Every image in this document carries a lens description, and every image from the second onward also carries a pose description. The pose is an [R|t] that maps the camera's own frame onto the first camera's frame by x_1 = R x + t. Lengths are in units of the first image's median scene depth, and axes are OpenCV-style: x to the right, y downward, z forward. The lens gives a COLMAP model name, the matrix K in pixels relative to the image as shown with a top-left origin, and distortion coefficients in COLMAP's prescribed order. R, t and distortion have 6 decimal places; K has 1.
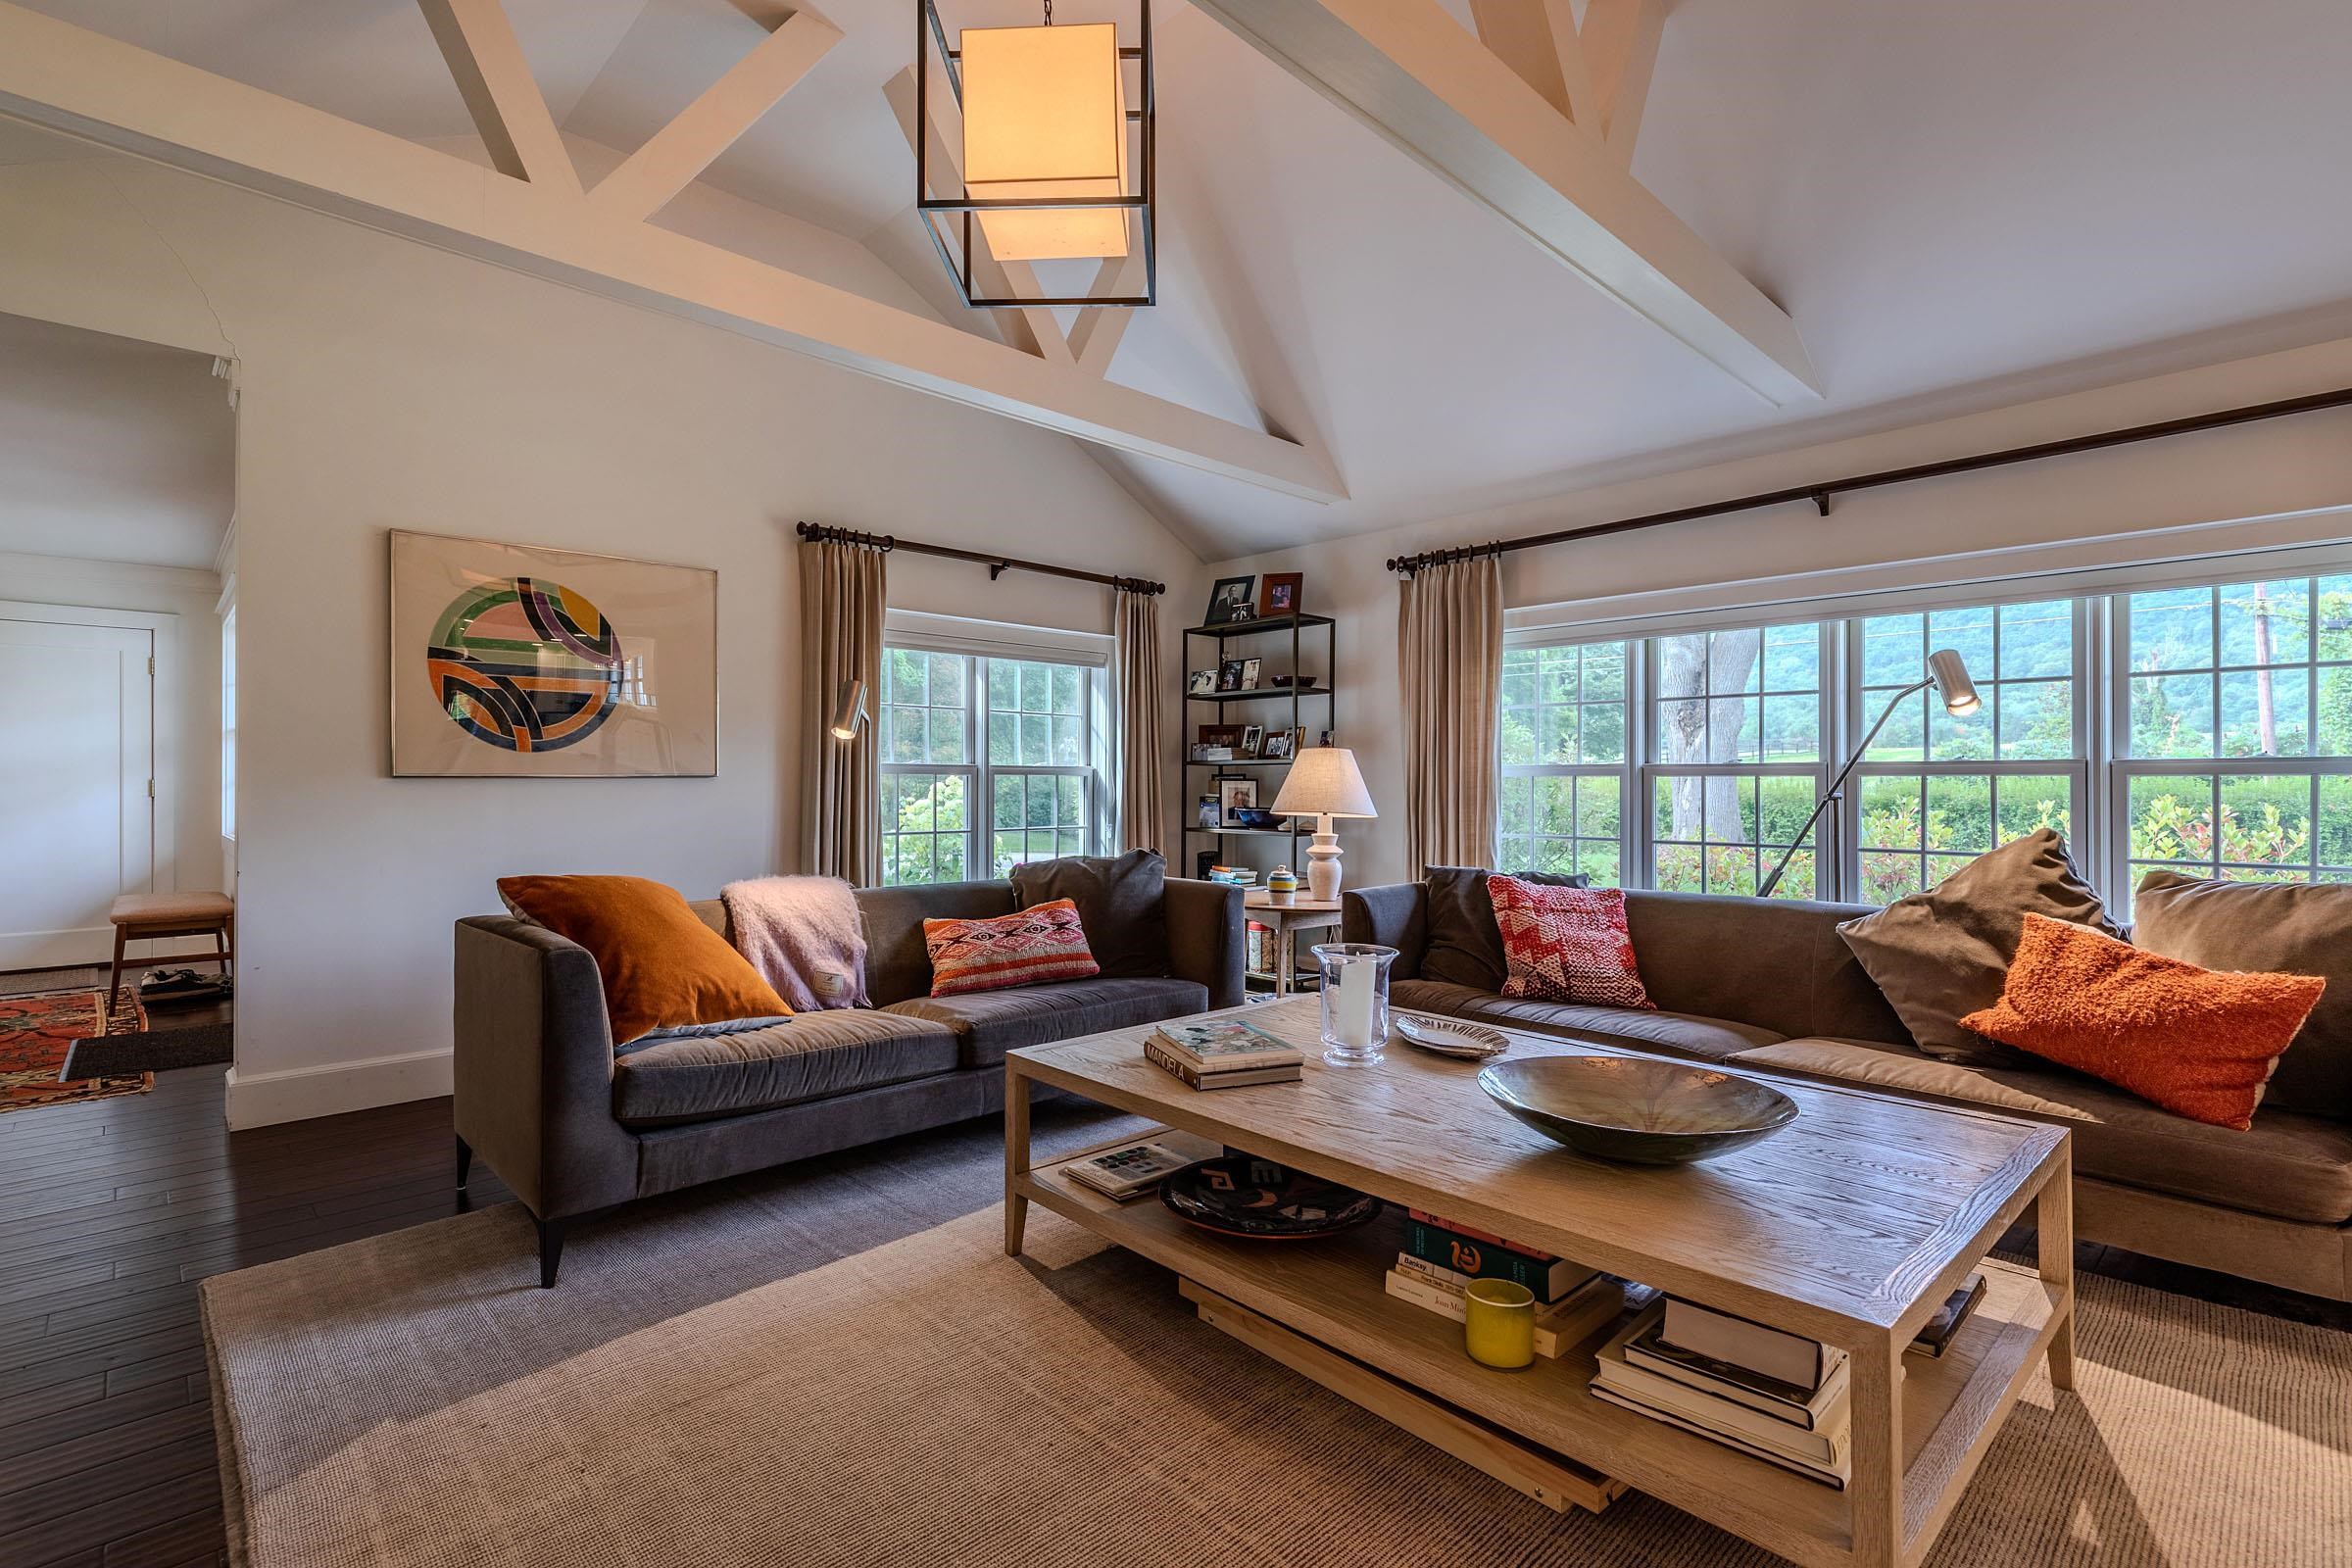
lens RADIAL K [[1100.8, 0, 1168.7], [0, 1100.8, 787.3], [0, 0, 1]] dist [0.009444, 0.000963]
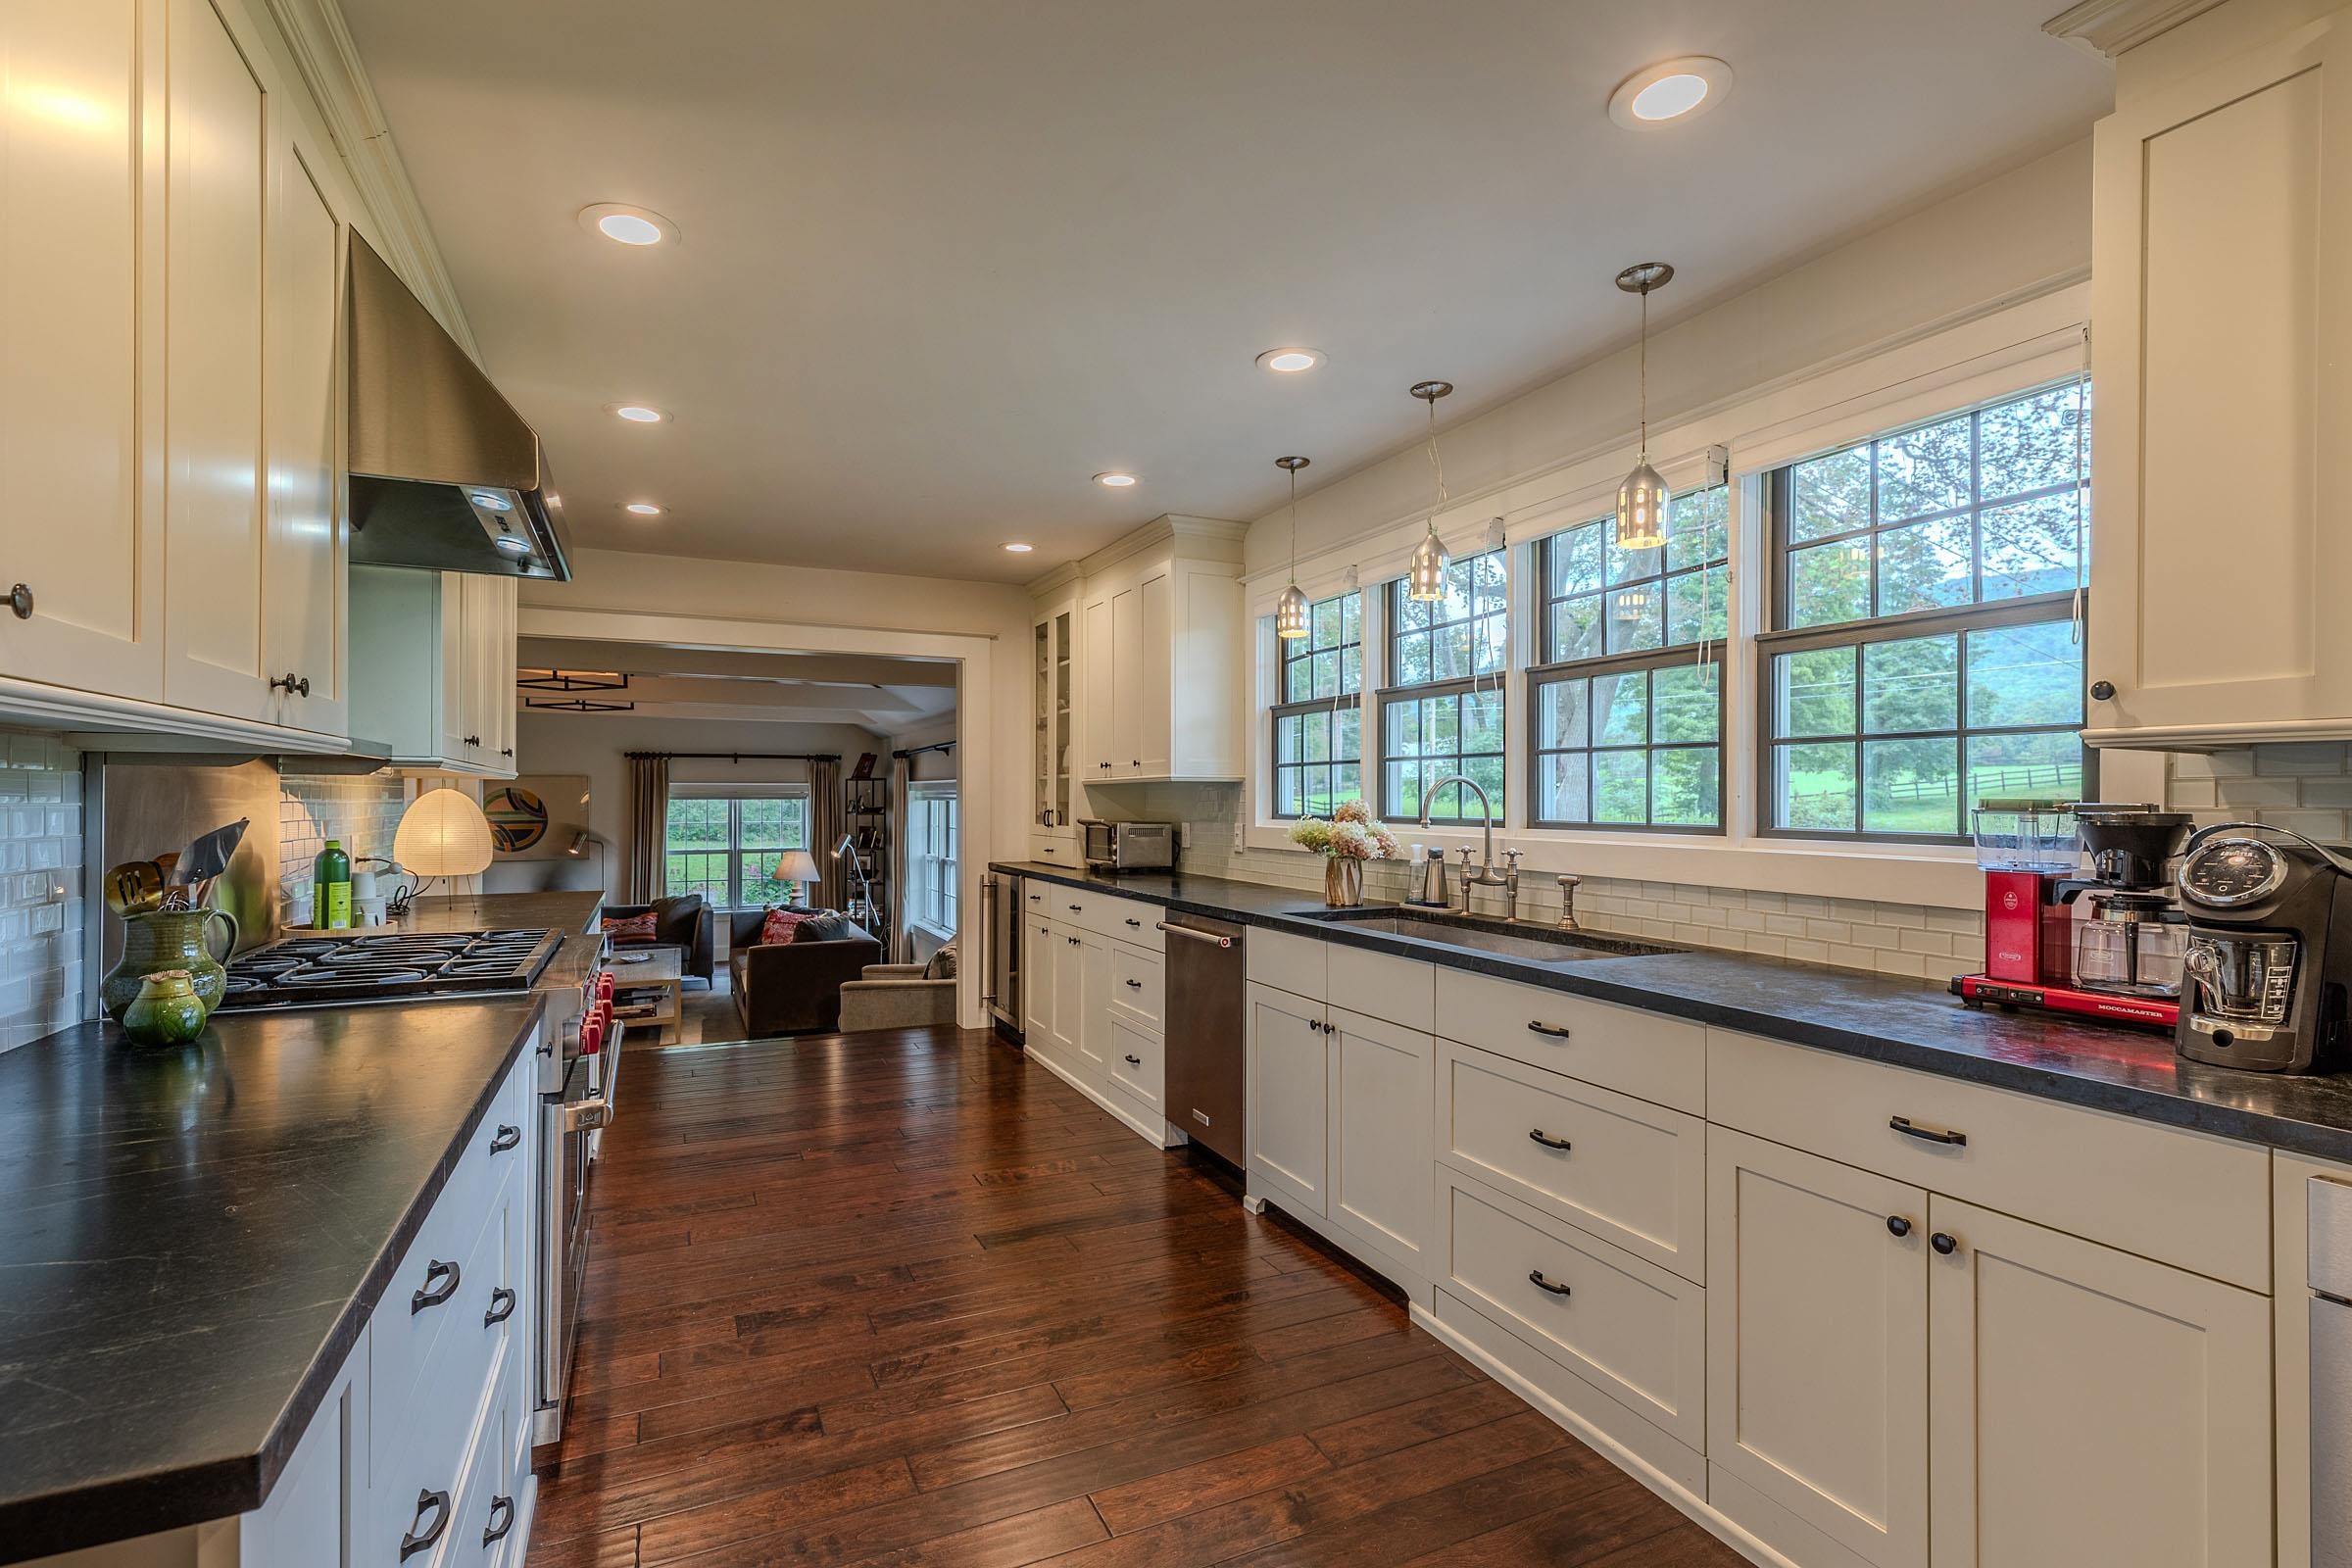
lens RADIAL K [[1100.8, 0, 1140.7], [0, 1100.8, 797.0], [0, 0, 1]] dist [0.009444, 0.000963]
pose [[0.942006, -0.001934, -0.335591, 1.761409], [-0.000573, 0.999973, -0.007372, -0.145273], [0.335596, 0.007136, 0.941979, -1.020971]]
